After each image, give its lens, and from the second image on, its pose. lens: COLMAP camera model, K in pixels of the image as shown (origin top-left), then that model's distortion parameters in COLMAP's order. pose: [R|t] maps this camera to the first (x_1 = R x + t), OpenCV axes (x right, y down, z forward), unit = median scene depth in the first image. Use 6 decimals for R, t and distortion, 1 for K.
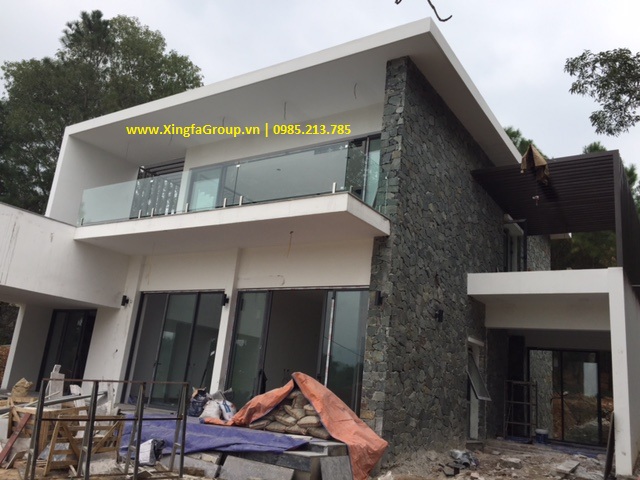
lens RADIAL K [[548.8, 0, 320.0], [0, 548.8, 240.0], [0, 0, 1]] dist [0.093843, -0.130693]
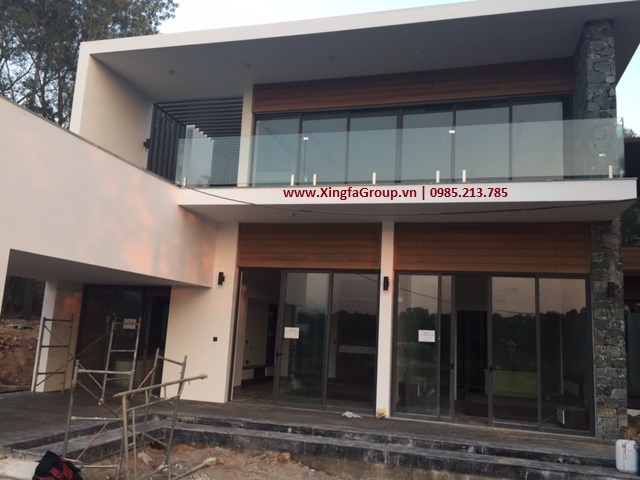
lens RADIAL K [[548.8, 0, 320.0], [0, 548.8, 240.0], [0, 0, 1]] dist [0.093843, -0.130693]
pose [[0.951722, 0.005071, 0.306919, -0.553066], [-0.041887, 0.992656, 0.113488, -0.054104], [-0.304090, -0.120865, 0.944945, 0.230909]]
